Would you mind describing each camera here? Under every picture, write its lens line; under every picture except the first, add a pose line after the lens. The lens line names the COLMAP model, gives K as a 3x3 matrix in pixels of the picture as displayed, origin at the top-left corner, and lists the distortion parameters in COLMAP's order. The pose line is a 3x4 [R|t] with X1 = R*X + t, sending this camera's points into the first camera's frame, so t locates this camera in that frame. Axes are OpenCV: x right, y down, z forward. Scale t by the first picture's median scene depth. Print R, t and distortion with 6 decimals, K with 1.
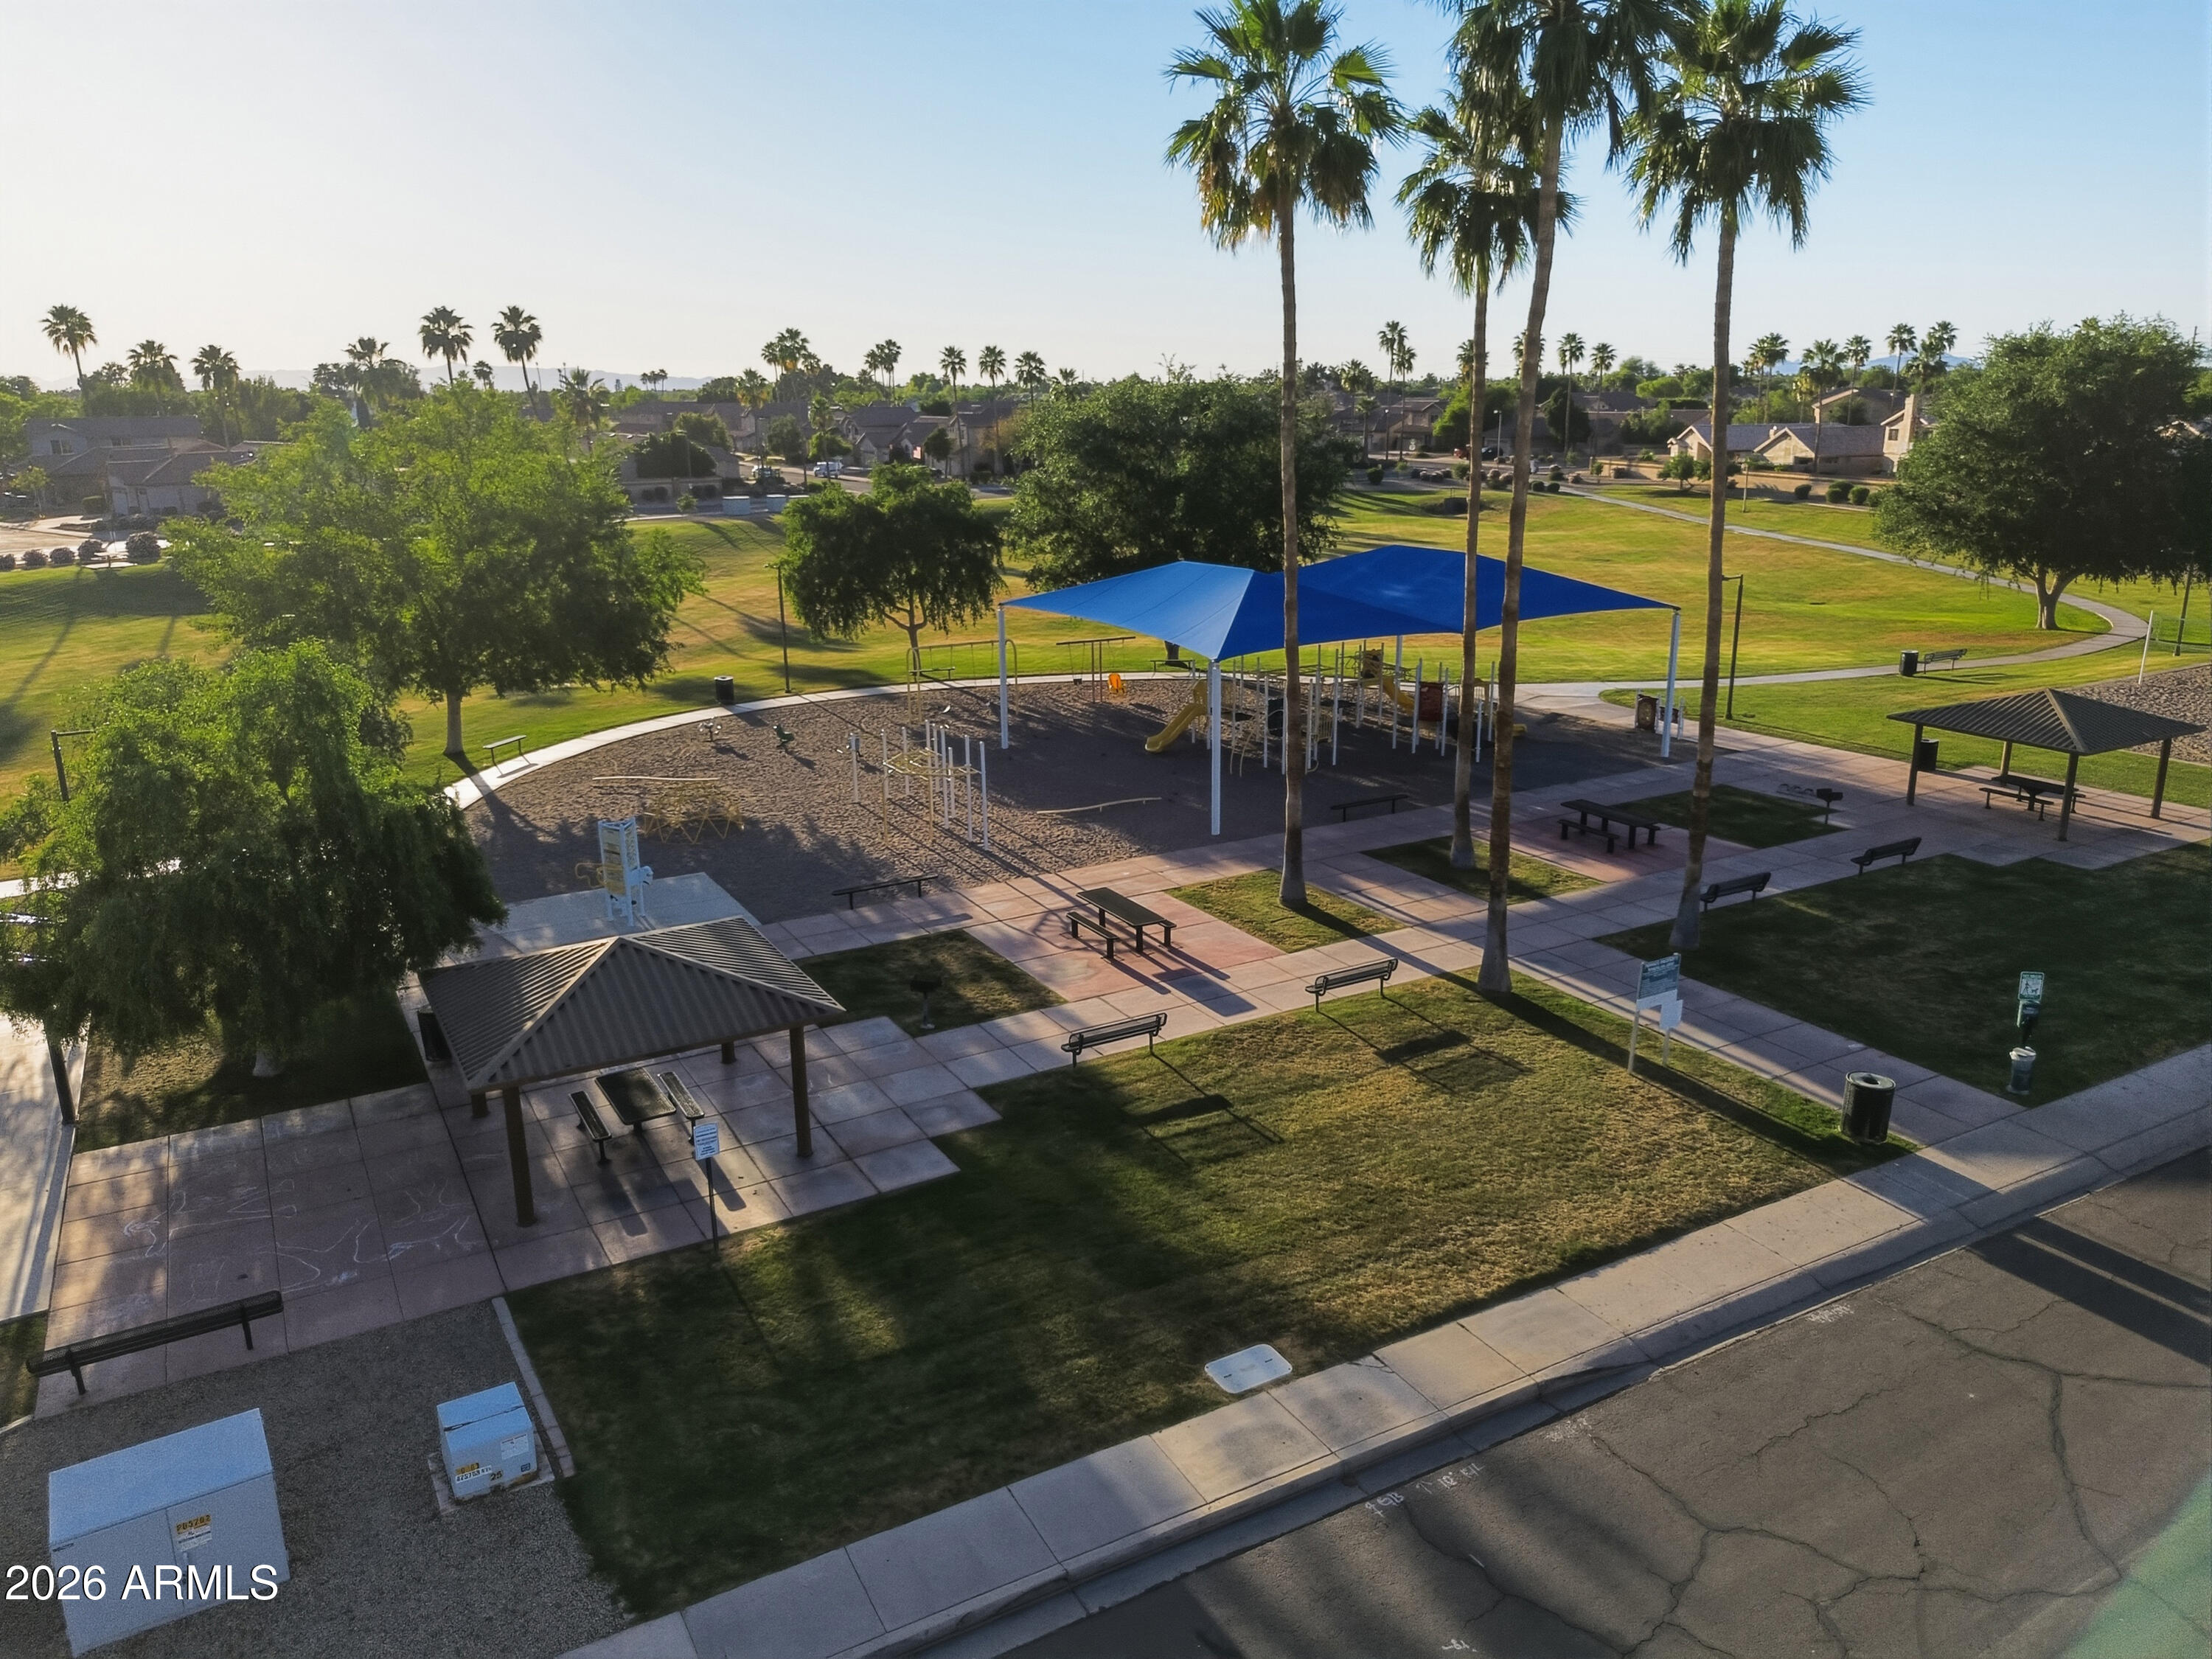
lens RADIAL K [[1570.5, 0, 1107.9], [0, 1570.5, 826.3], [0, 0, 1]] dist [0.022797, -0.004532]
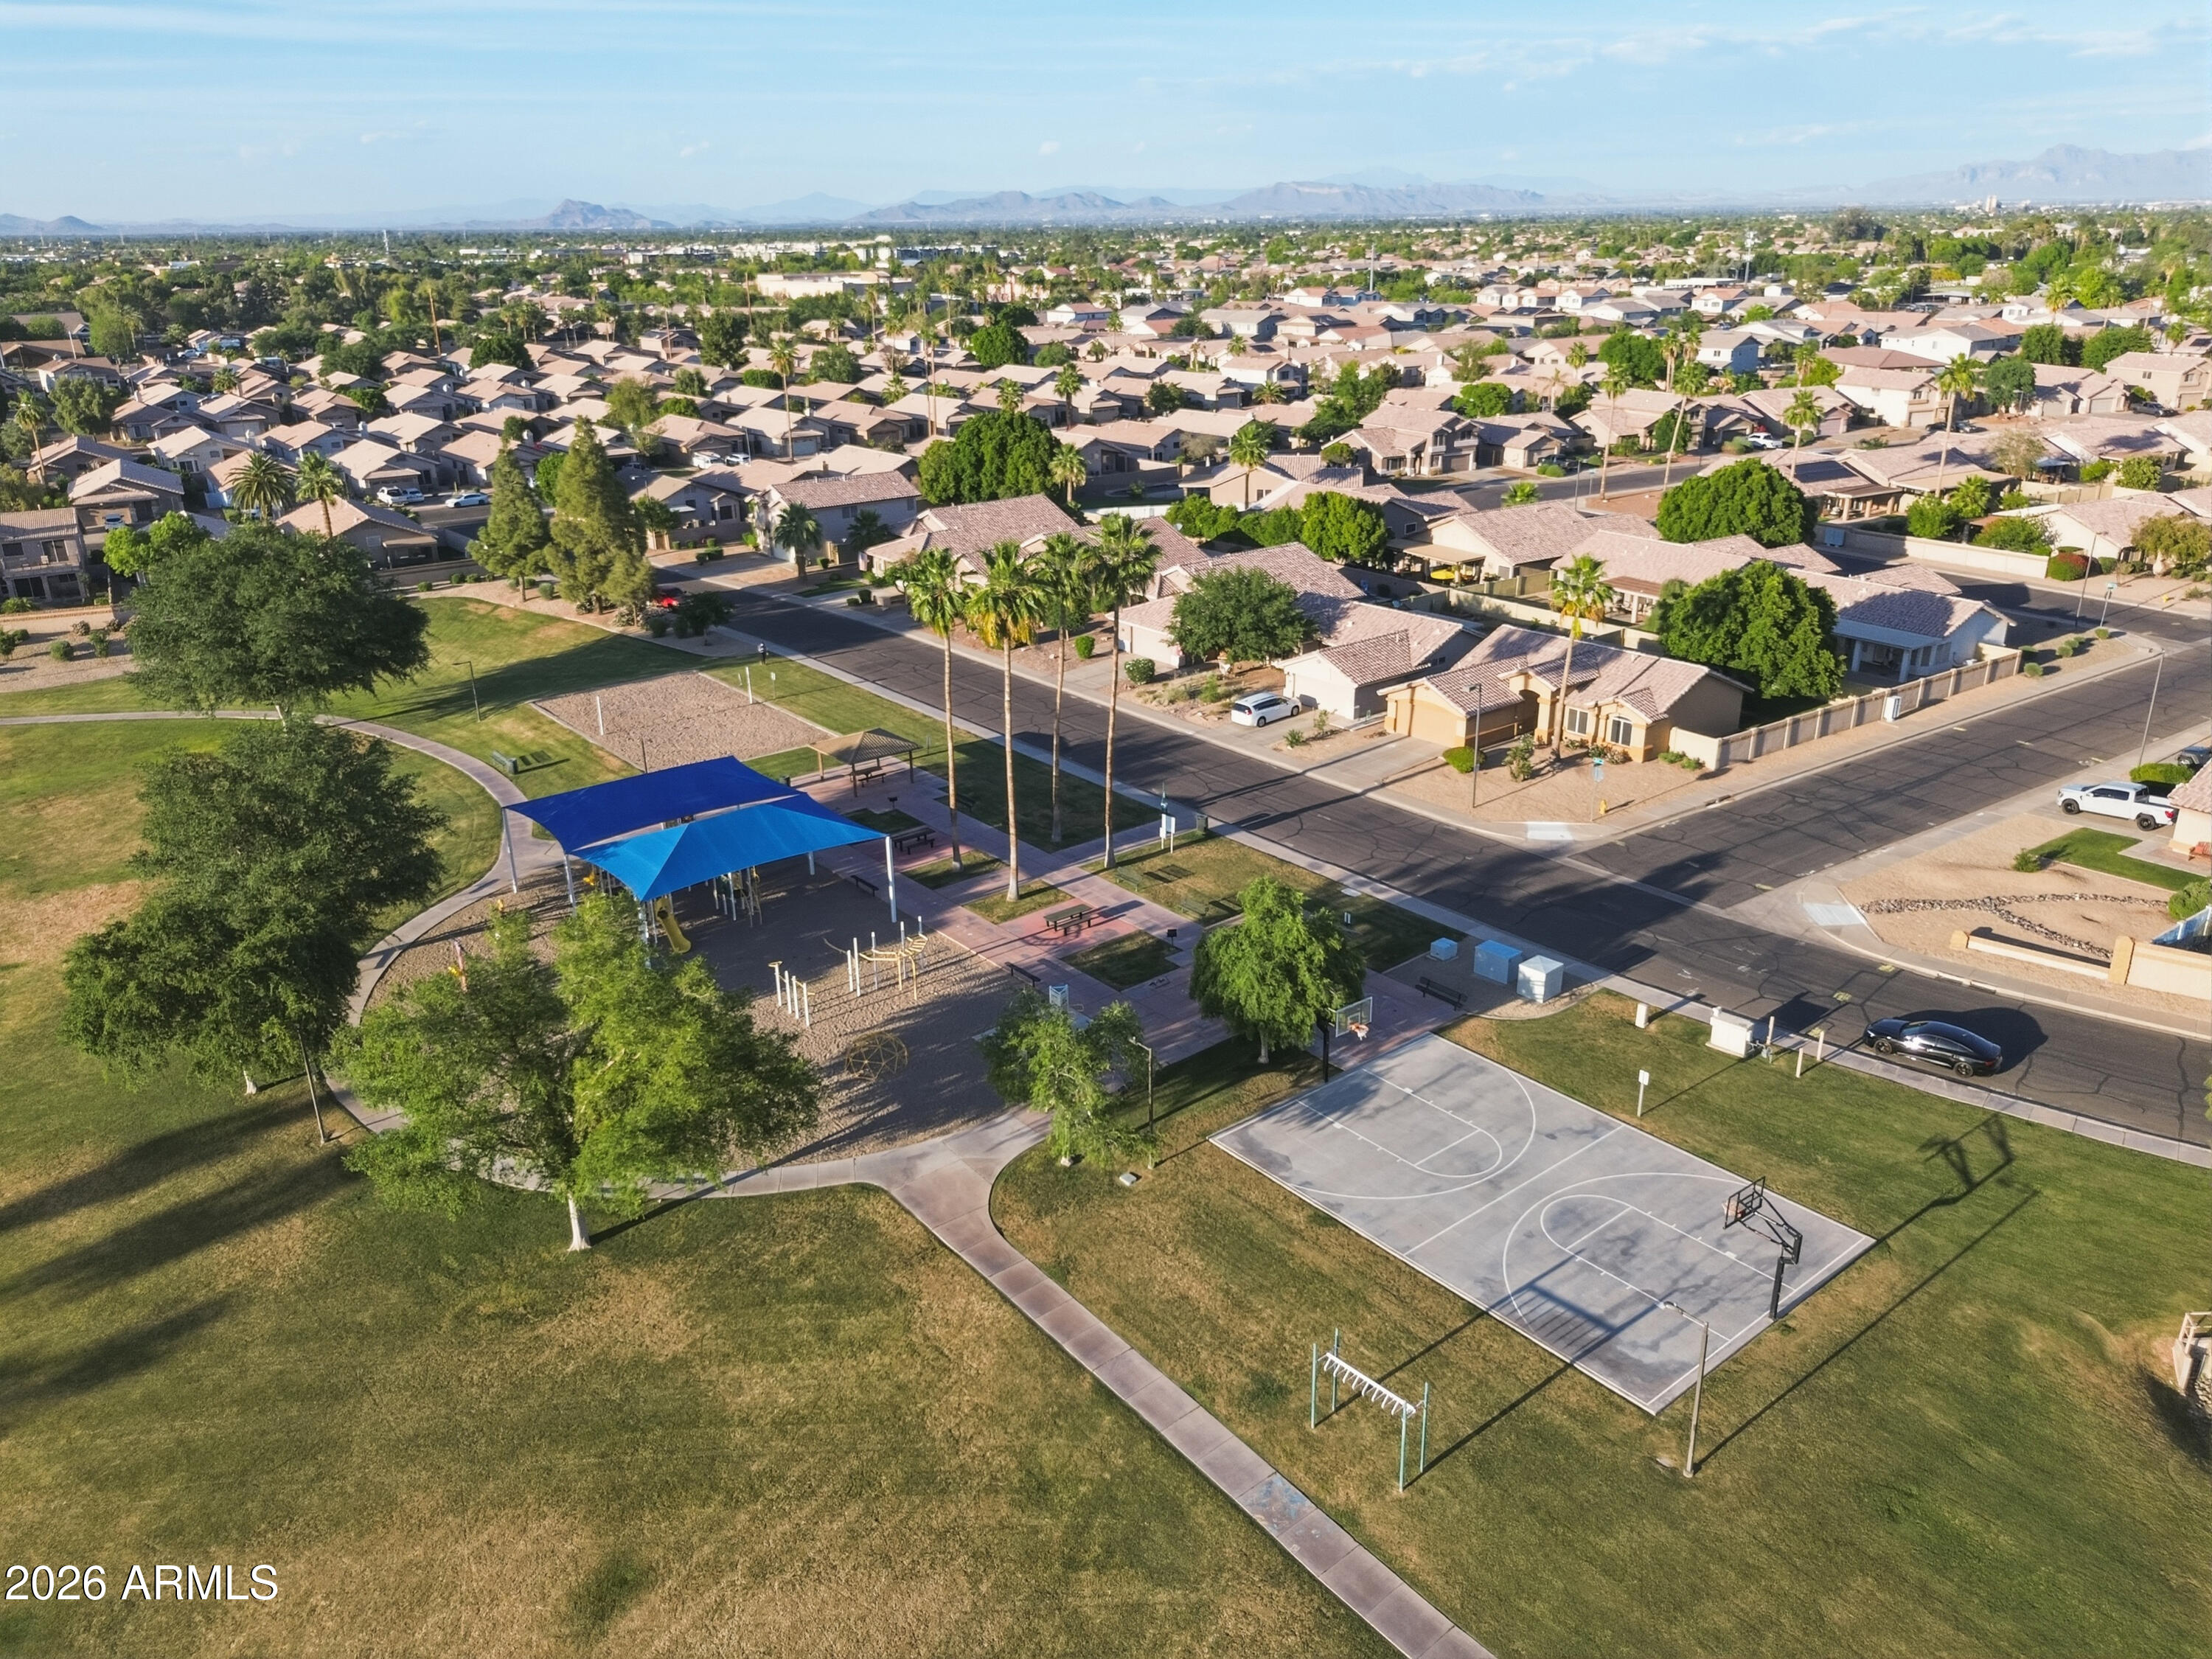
lens RADIAL K [[1570.5, 0, 1108.7], [0, 1570.5, 828.8], [0, 0, 1]] dist [0.022797, -0.004532]
pose [[-0.167272, -0.323245, 0.931415, -2.517500], [0.286641, 0.887971, 0.359645, -1.035310], [-0.943322, 0.327140, -0.055878, 1.226612]]
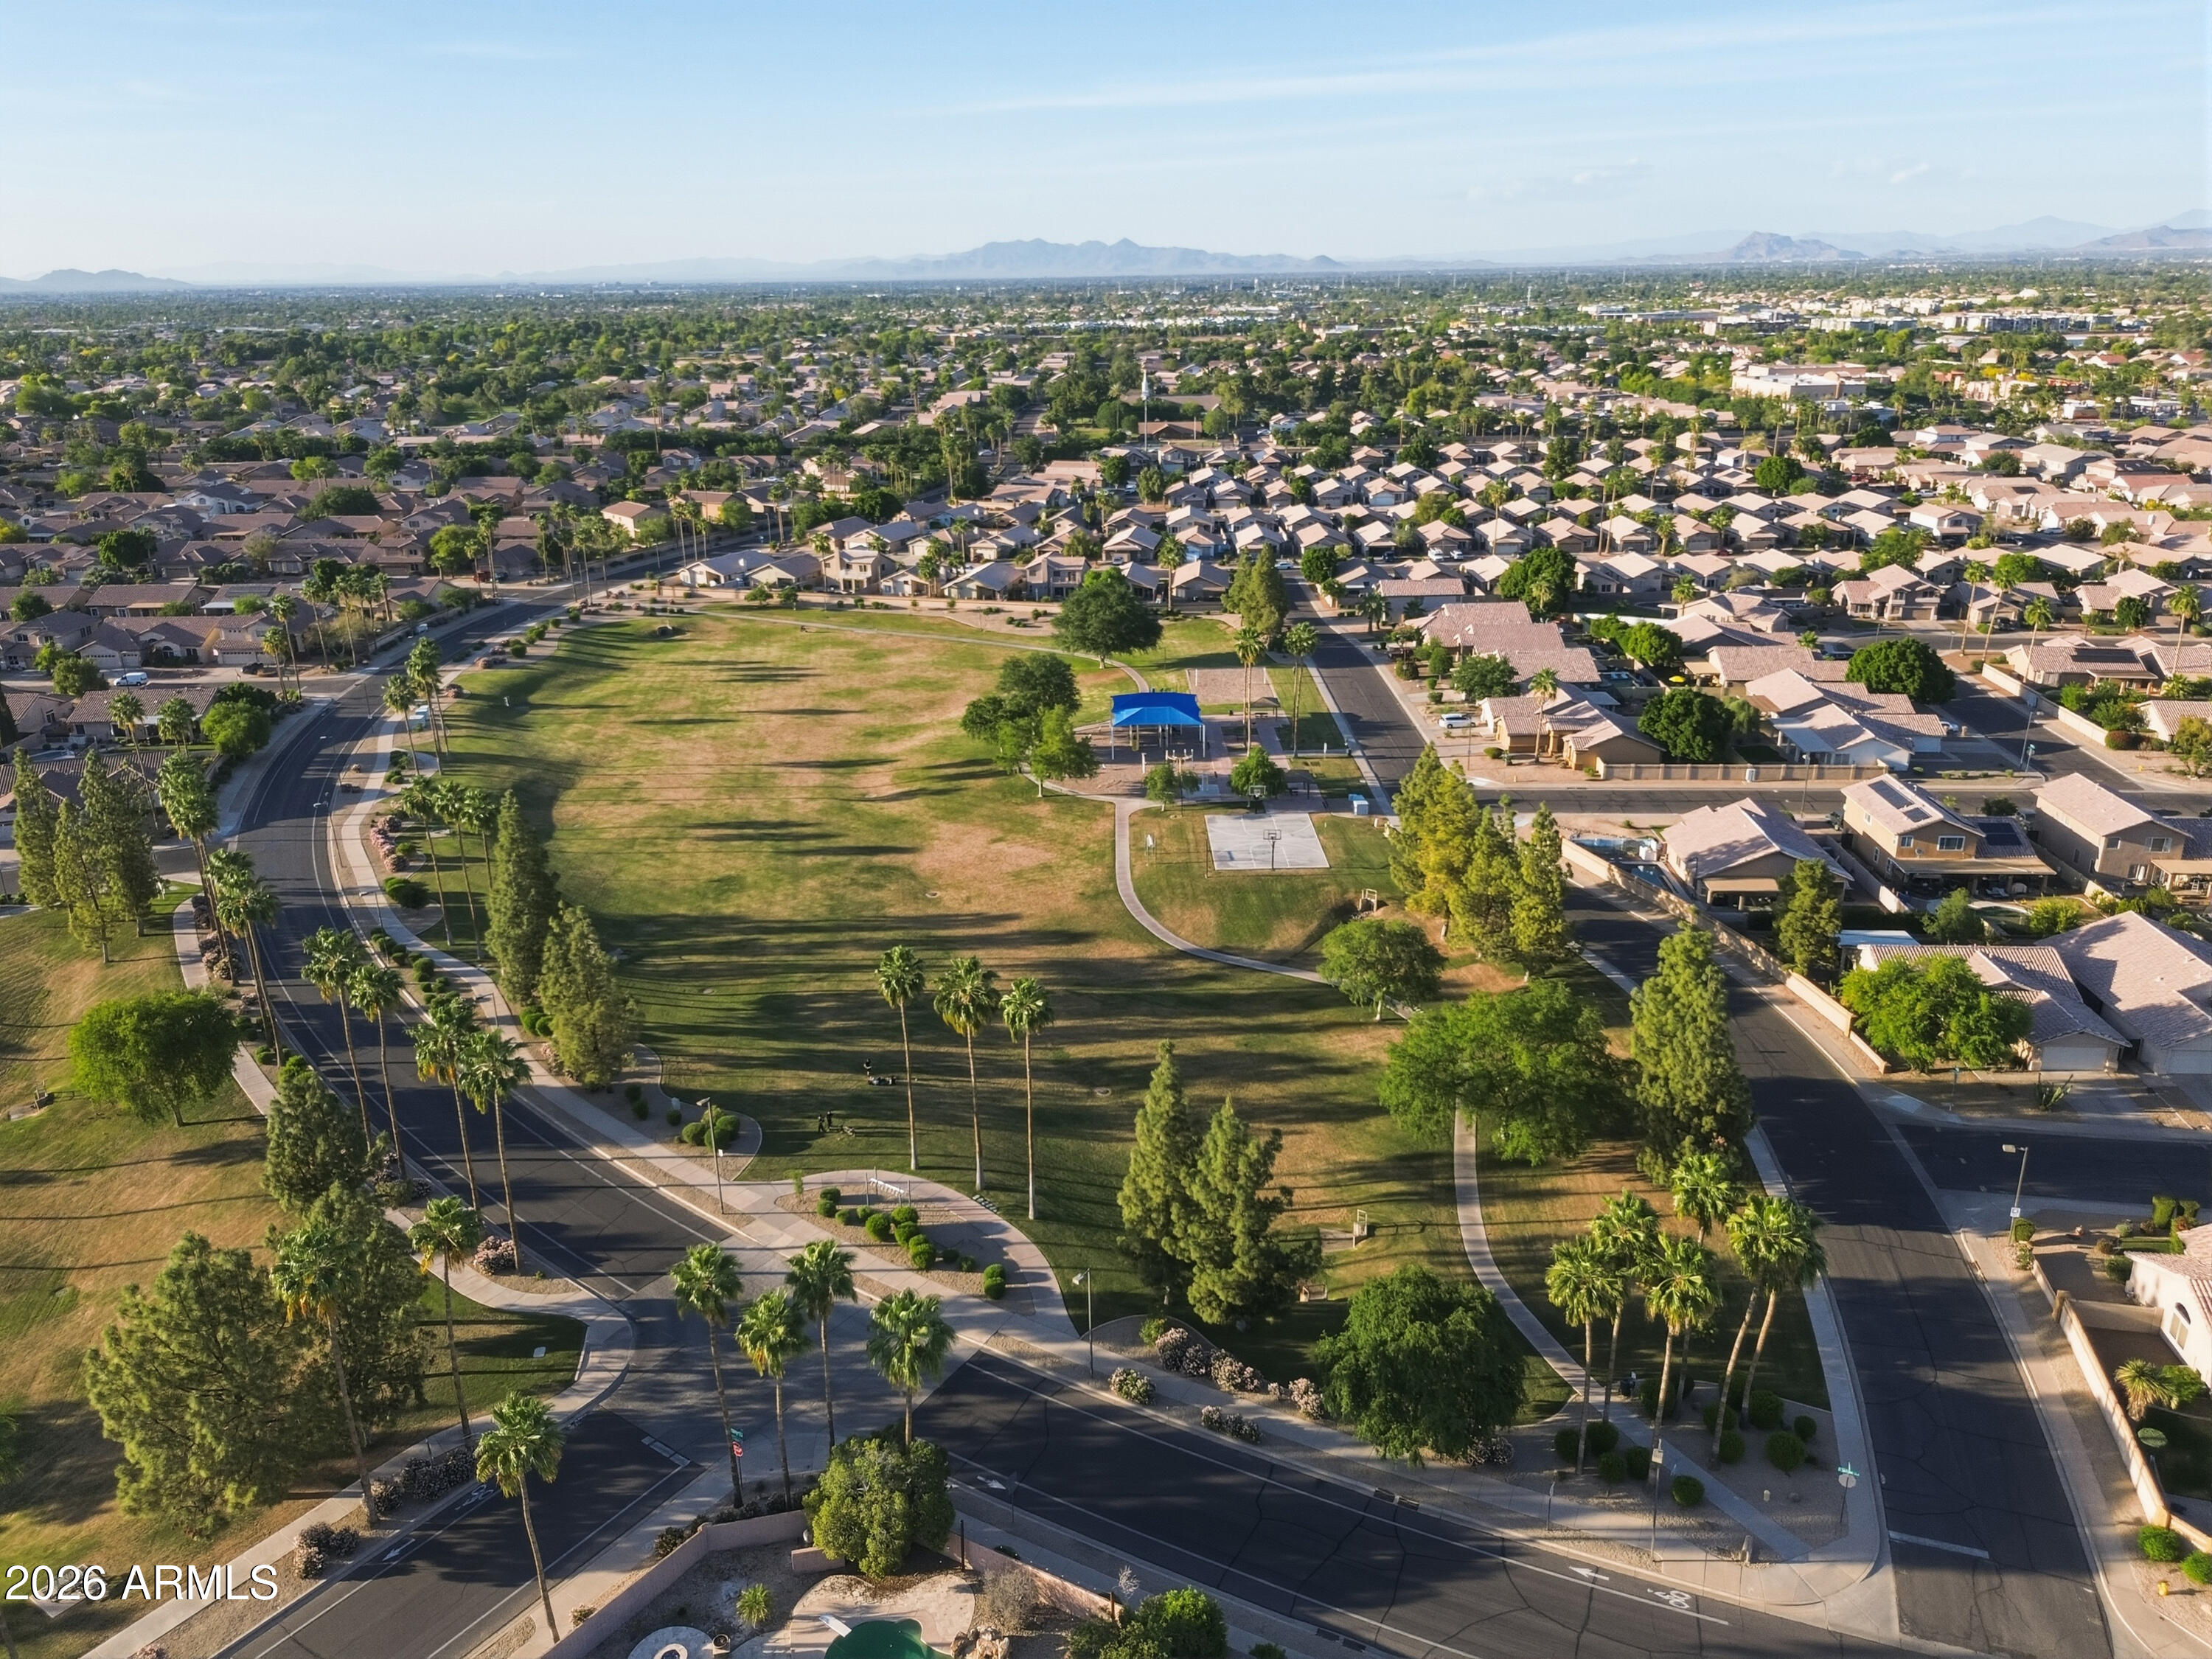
lens RADIAL K [[1570.5, 0, 1106.0], [0, 1570.5, 830.0], [0, 0, 1]] dist [0.022797, -0.004532]
pose [[0.486256, -0.270355, 0.830941, -6.703230], [0.241852, 0.955424, 0.169329, -1.076606], [-0.839680, 0.118628, 0.529966, -2.192264]]
